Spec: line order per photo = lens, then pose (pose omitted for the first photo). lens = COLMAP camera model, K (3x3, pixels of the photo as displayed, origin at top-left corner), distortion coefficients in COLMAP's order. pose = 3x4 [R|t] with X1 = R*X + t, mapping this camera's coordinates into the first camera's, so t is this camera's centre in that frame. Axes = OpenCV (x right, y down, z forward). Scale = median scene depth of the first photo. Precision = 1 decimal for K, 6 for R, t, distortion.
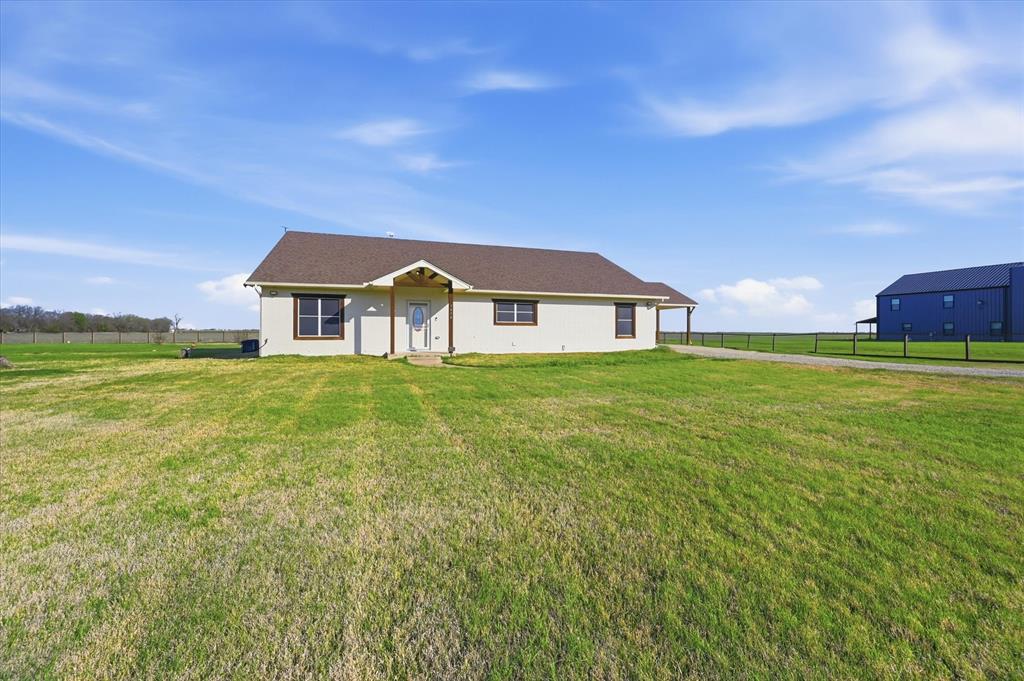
lens RADIAL K [[404.9, 0, 530.1], [0, 404.9, 329.5], [0, 0, 1]] dist [-0.000806, 0.000467]
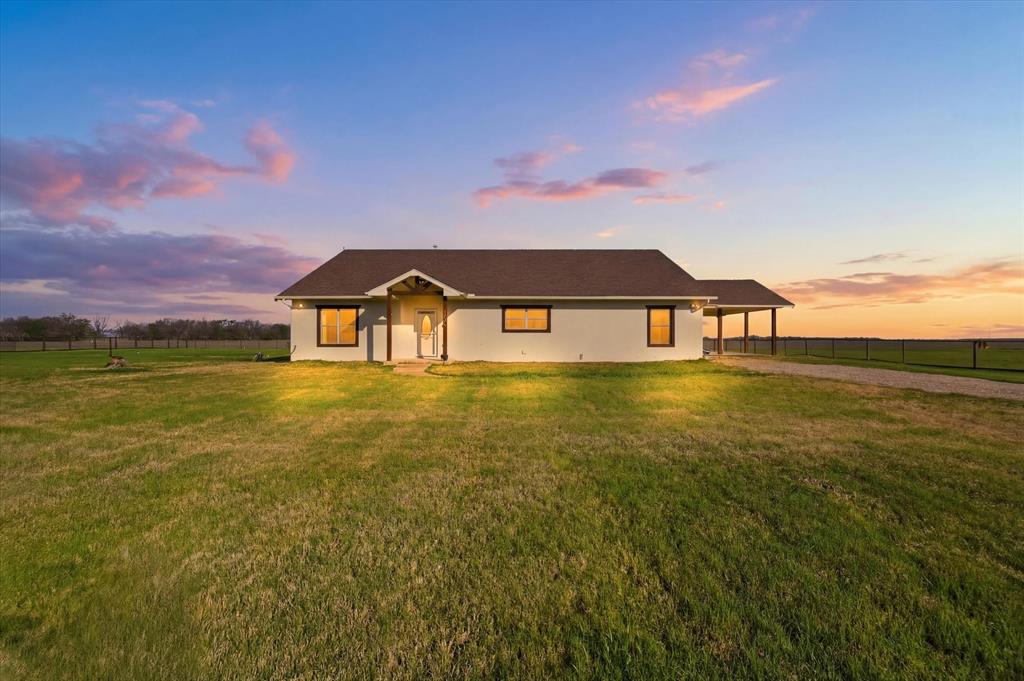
lens RADIAL K [[404.9, 0, 512.1], [0, 404.9, 342.8], [0, 0, 1]] dist [-0.000806, 0.000467]
pose [[0.952037, 0.000166, -0.305982, 0.259133], [0.004834, 0.999867, 0.015584, -0.000889], [0.305944, -0.016316, 0.951910, 0.096891]]
